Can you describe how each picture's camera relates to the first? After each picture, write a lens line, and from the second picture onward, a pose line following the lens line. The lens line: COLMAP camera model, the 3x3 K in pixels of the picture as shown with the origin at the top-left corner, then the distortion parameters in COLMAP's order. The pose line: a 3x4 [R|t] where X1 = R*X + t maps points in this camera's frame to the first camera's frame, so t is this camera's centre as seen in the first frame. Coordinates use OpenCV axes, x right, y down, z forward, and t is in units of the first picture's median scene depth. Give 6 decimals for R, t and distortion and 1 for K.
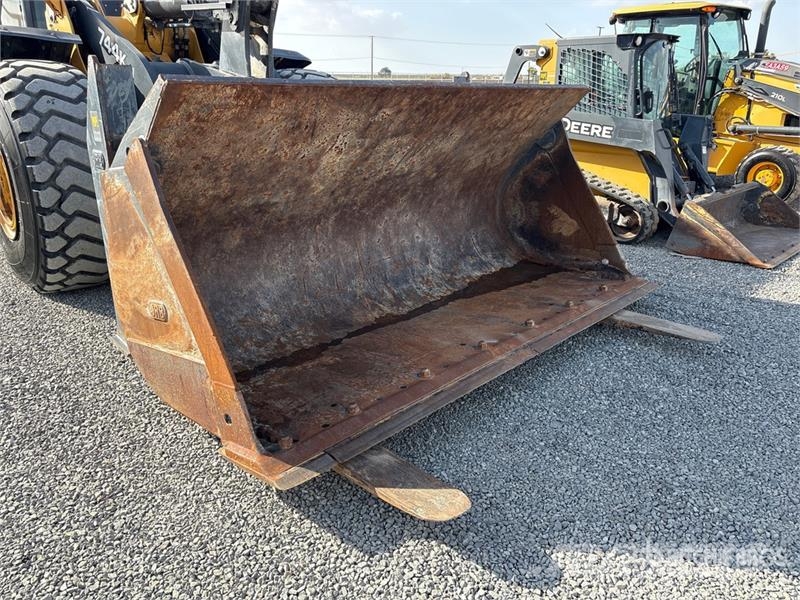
lens RADIAL K [[586.2, 0, 400.0], [0, 586.2, 300.0], [0, 0, 1]] dist [0.099258, -0.000942]
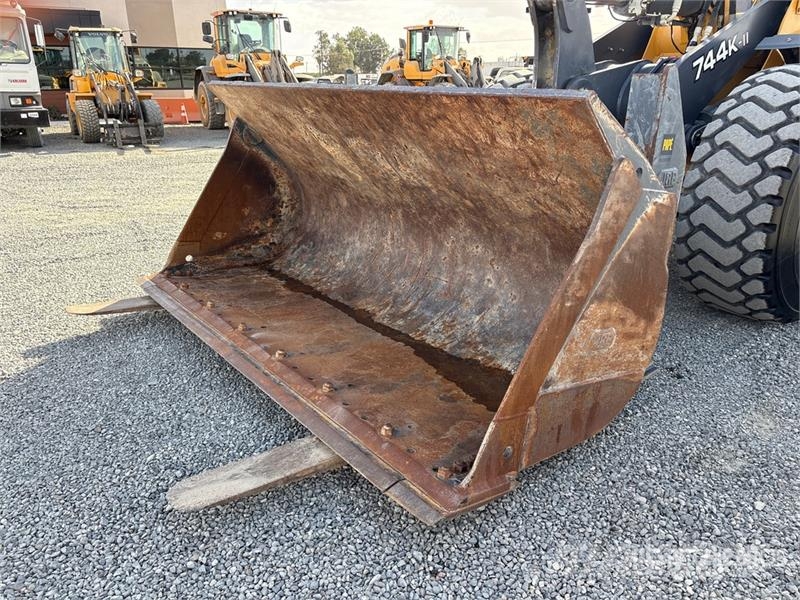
lens RADIAL K [[586.2, 0, 400.0], [0, 586.2, 300.0], [0, 0, 1]] dist [0.099258, -0.000942]
pose [[-0.130359, 0.333011, -0.933869, 0.869780], [-0.340164, 0.869712, 0.357617, -0.357445], [0.931287, 0.364287, -0.000096, 0.985363]]
